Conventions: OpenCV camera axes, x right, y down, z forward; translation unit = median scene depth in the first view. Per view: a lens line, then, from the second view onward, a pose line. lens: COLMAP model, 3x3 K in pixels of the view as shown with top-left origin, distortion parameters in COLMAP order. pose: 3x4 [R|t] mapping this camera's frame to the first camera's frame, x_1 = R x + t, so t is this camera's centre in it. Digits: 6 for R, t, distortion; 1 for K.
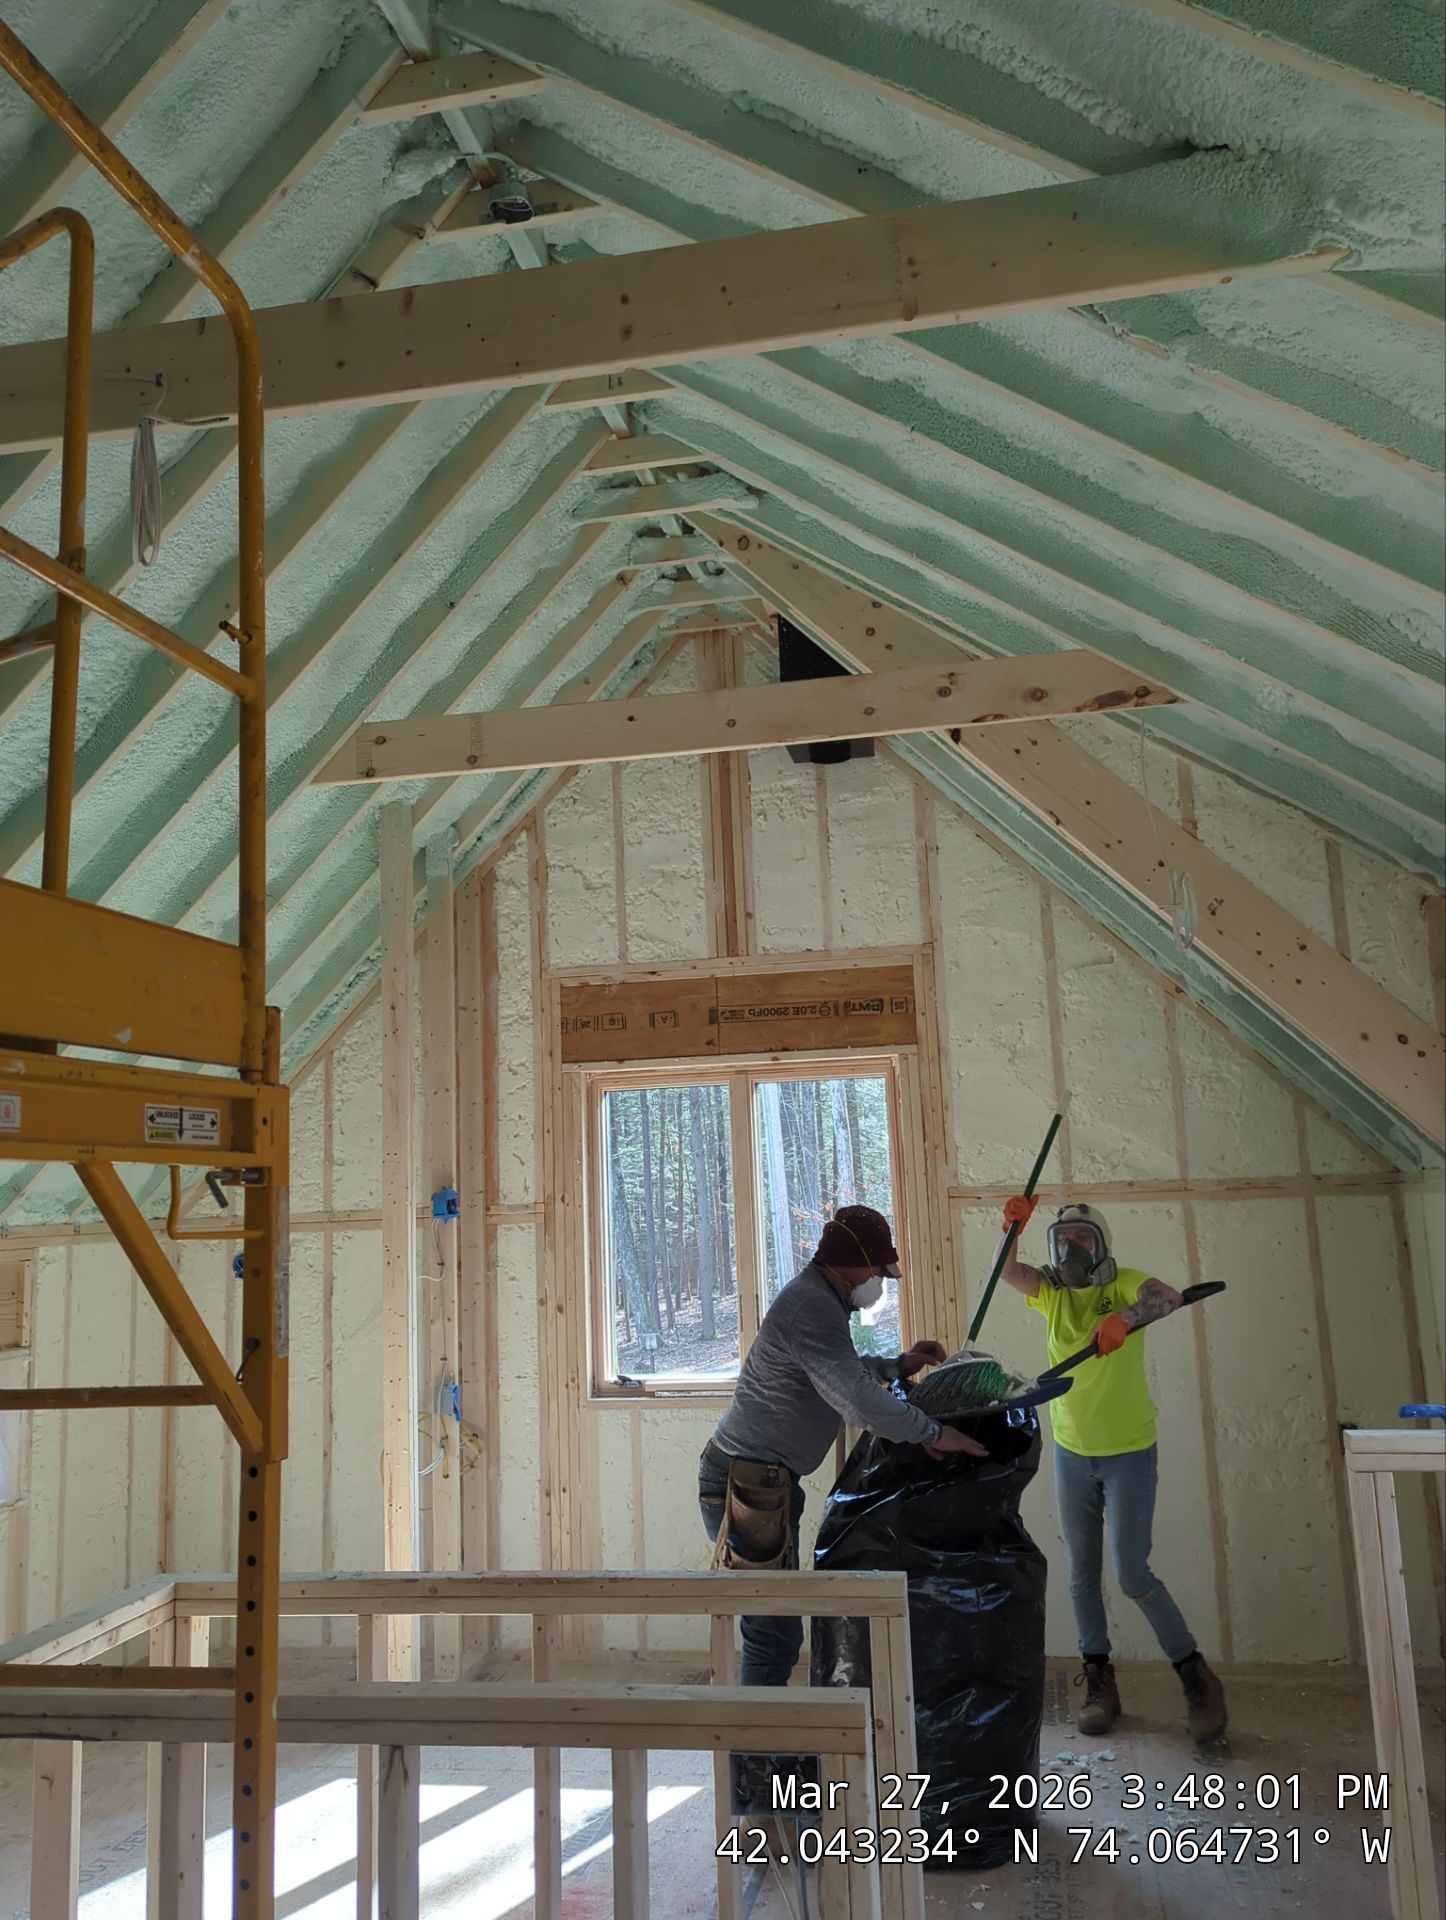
lens RADIAL K [[1564.6, 0, 722.2], [0, 1564.6, 956.2], [0, 0, 1]] dist [0.097580, -0.130425]
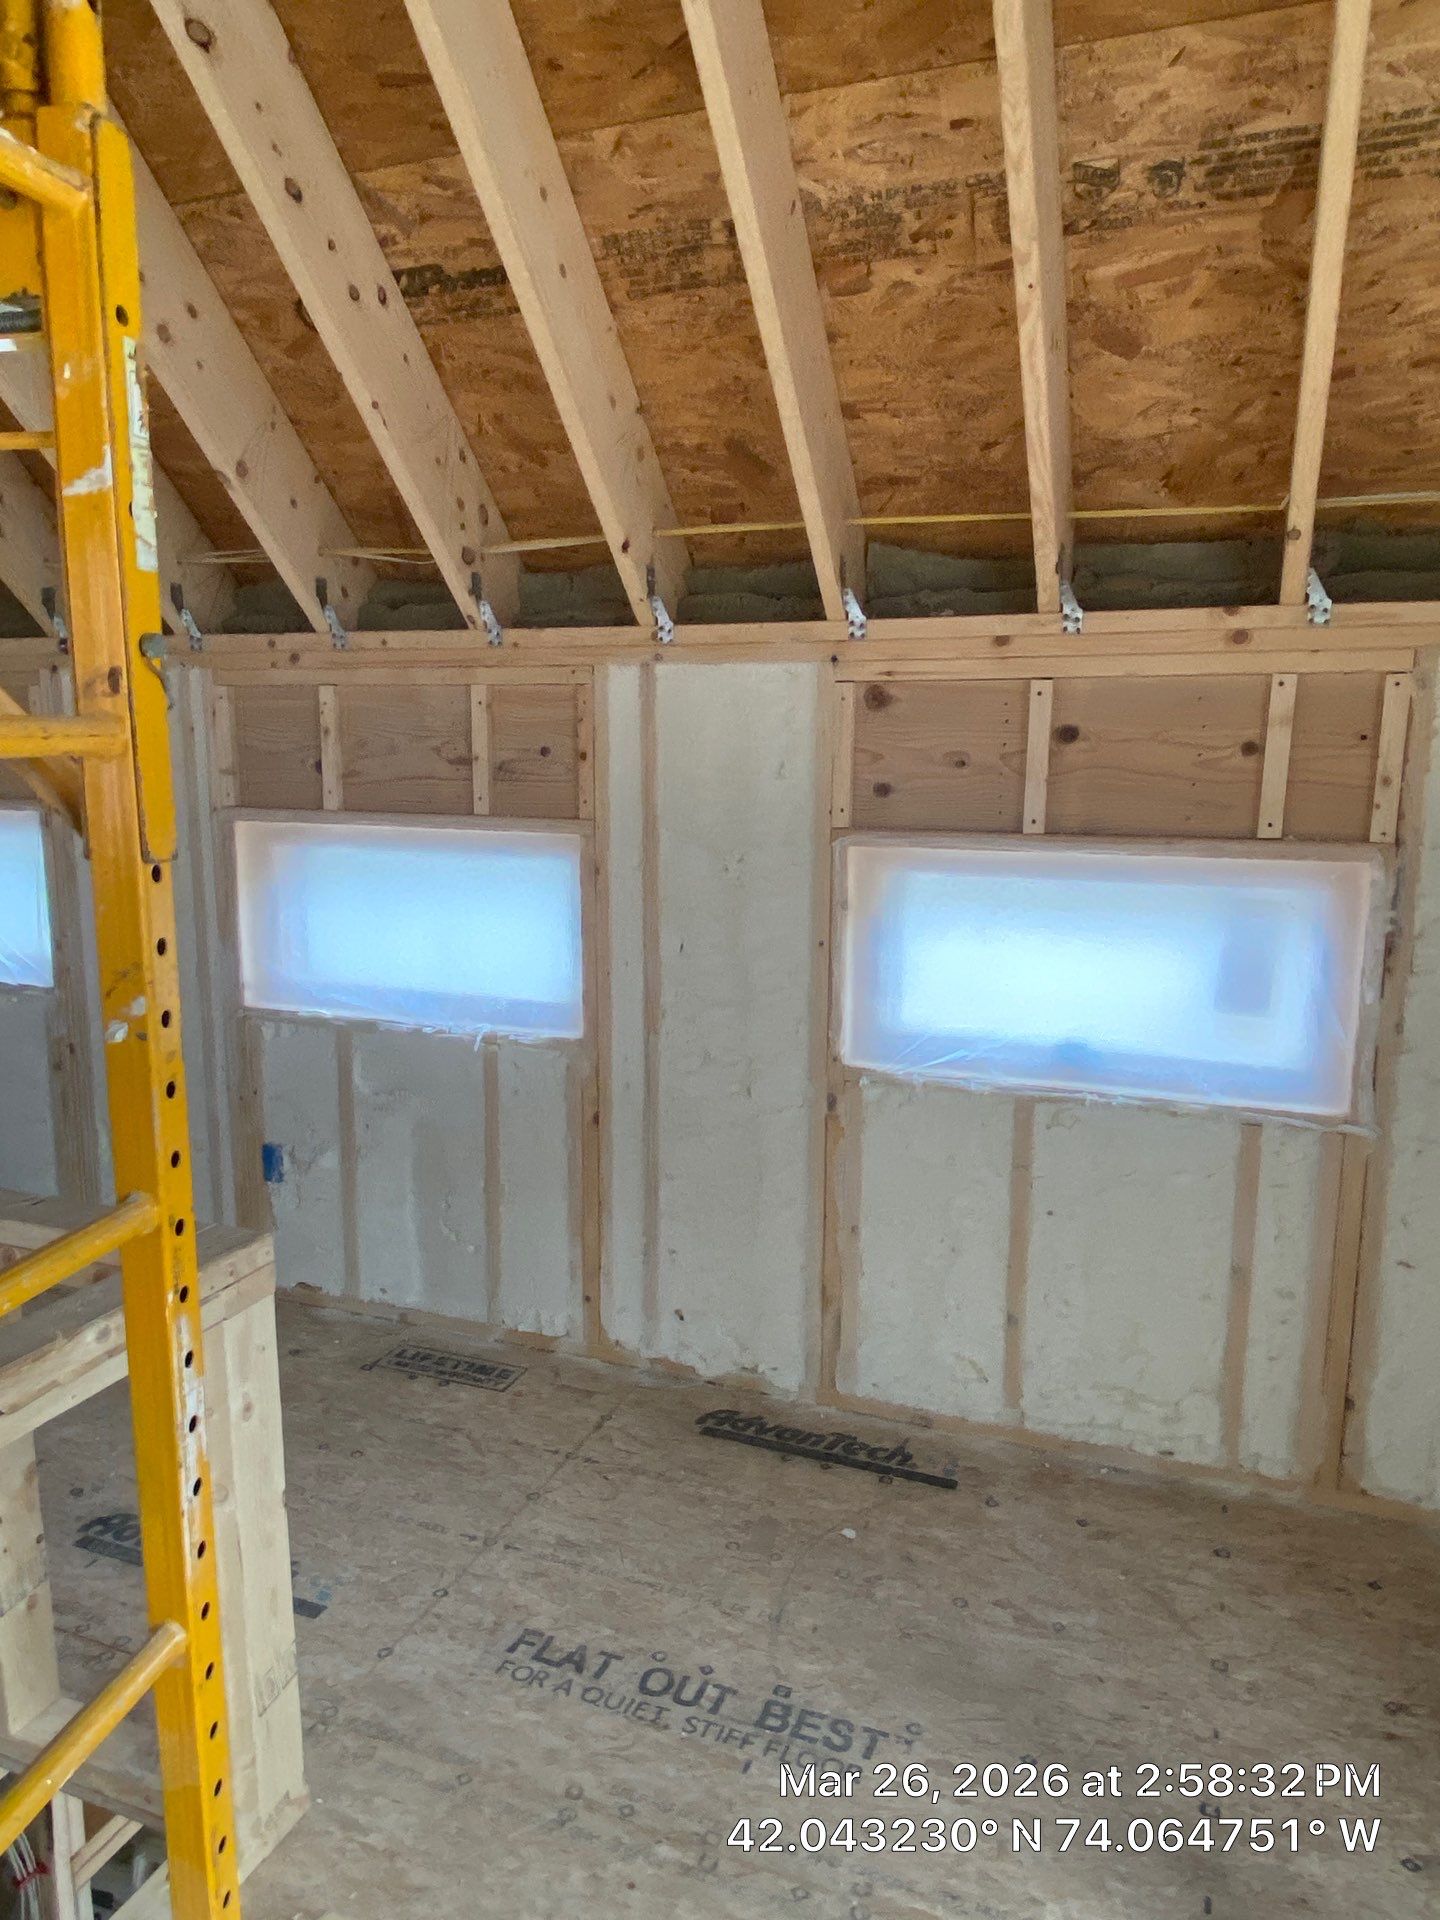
lens RADIAL K [[1295.3, 0, 731.8], [0, 1295.3, 955.8], [0, 0, 1]] dist [0.082843, -0.108304]
pose [[-0.181377, 0.198417, -0.963189, 0.008657], [0.151751, 0.973350, 0.171934, 0.162640], [0.971635, -0.114980, -0.206653, 0.809233]]
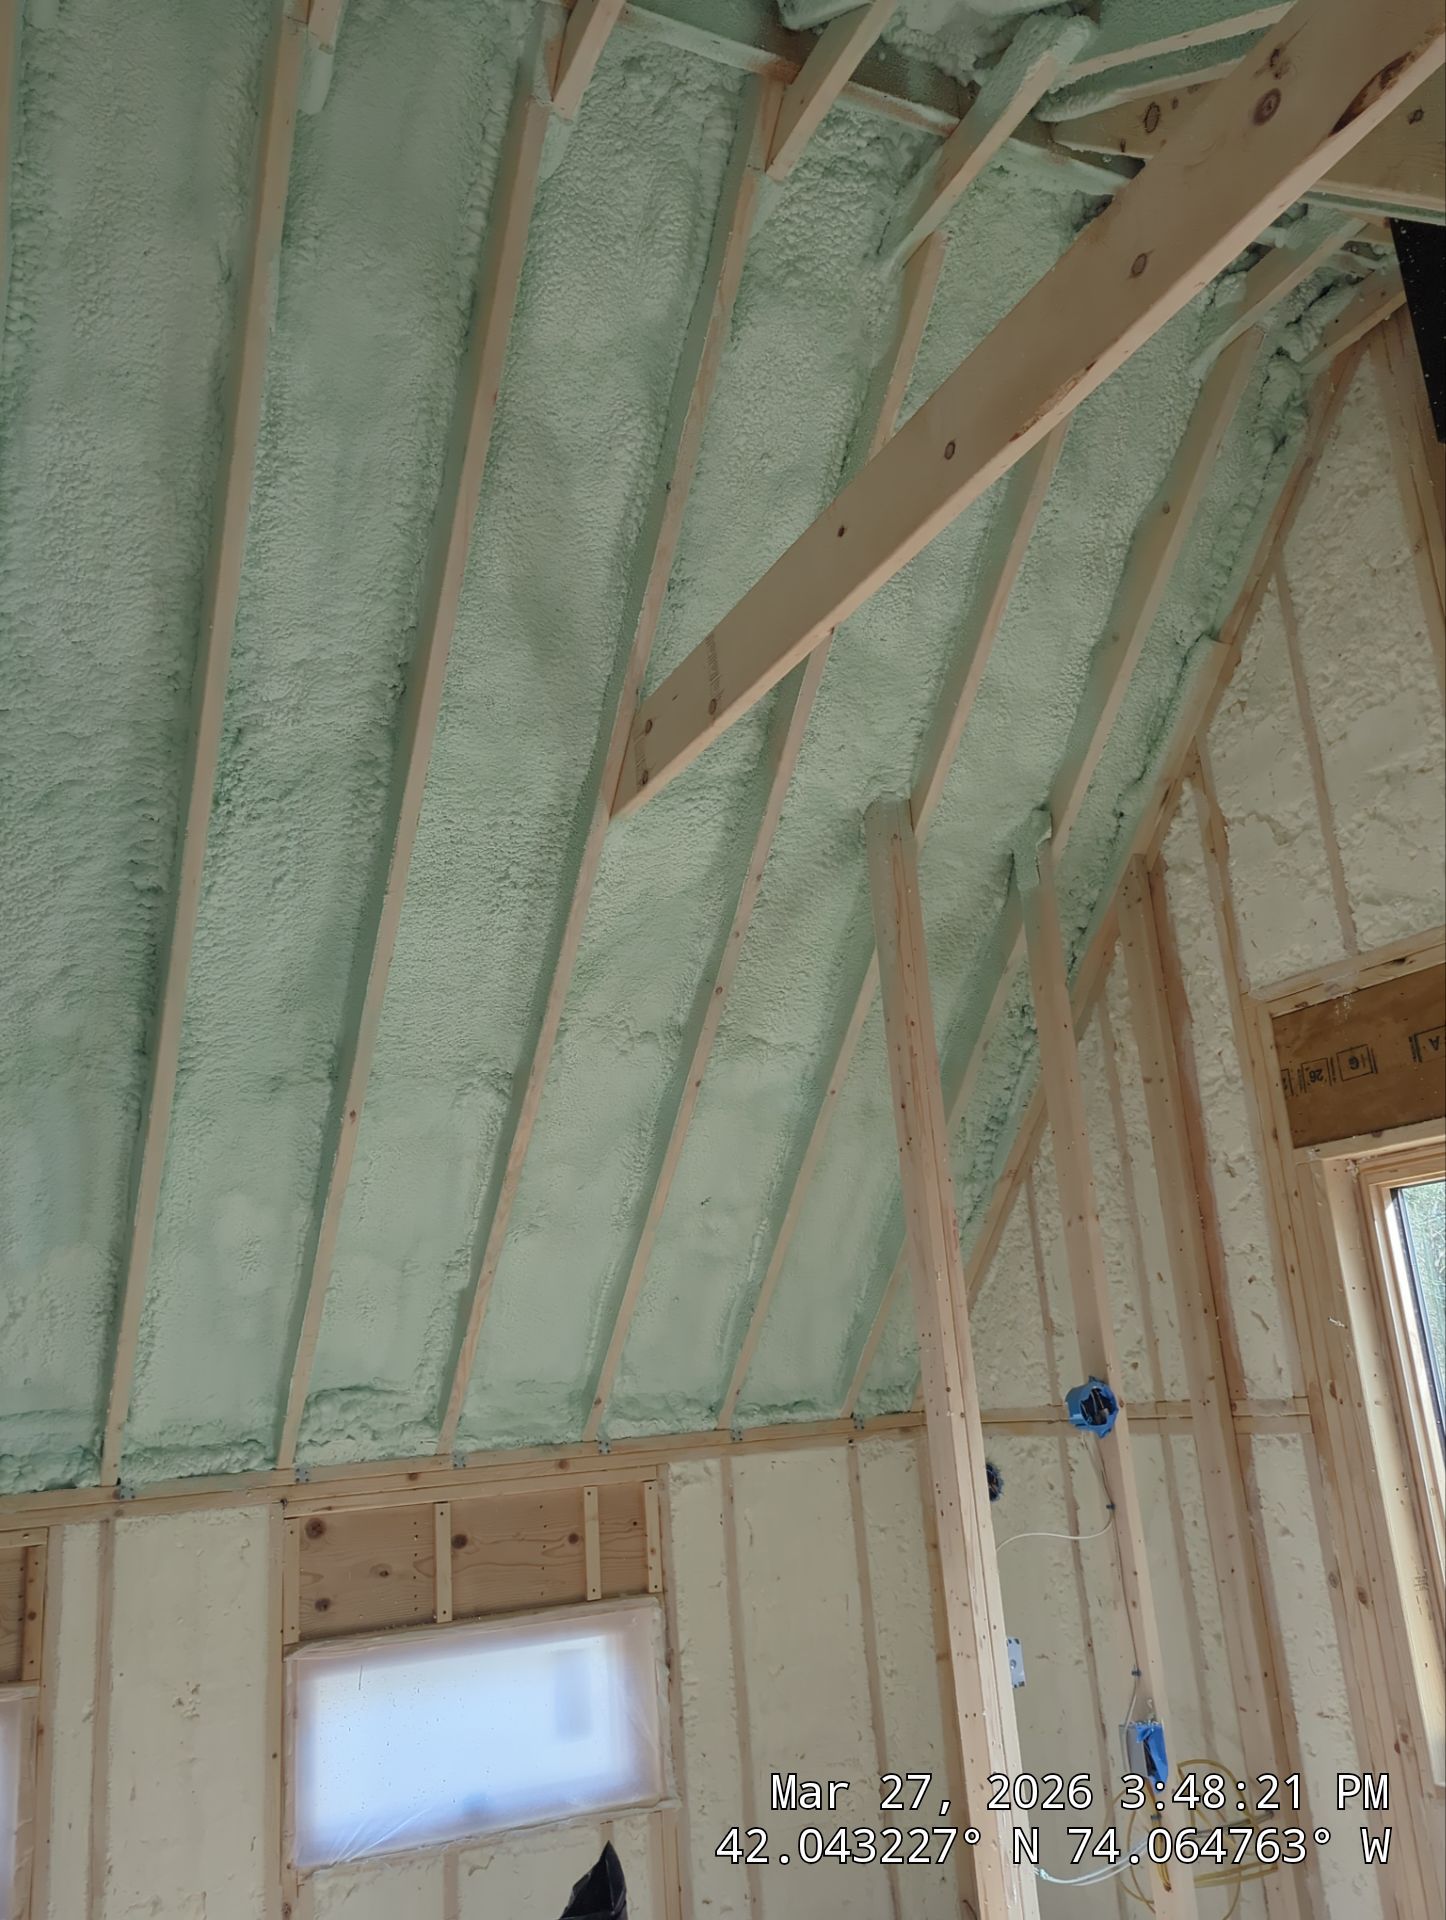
lens RADIAL K [[1562.5, 0, 727.8], [0, 1562.5, 959.4], [0, 0, 1]] dist [0.071435, -0.061160]
pose [[0.601921, -0.219205, -0.767881, 0.242265], [0.170725, 0.974679, -0.144412, 0.051088], [0.780093, -0.044172, 0.624103, 0.501991]]
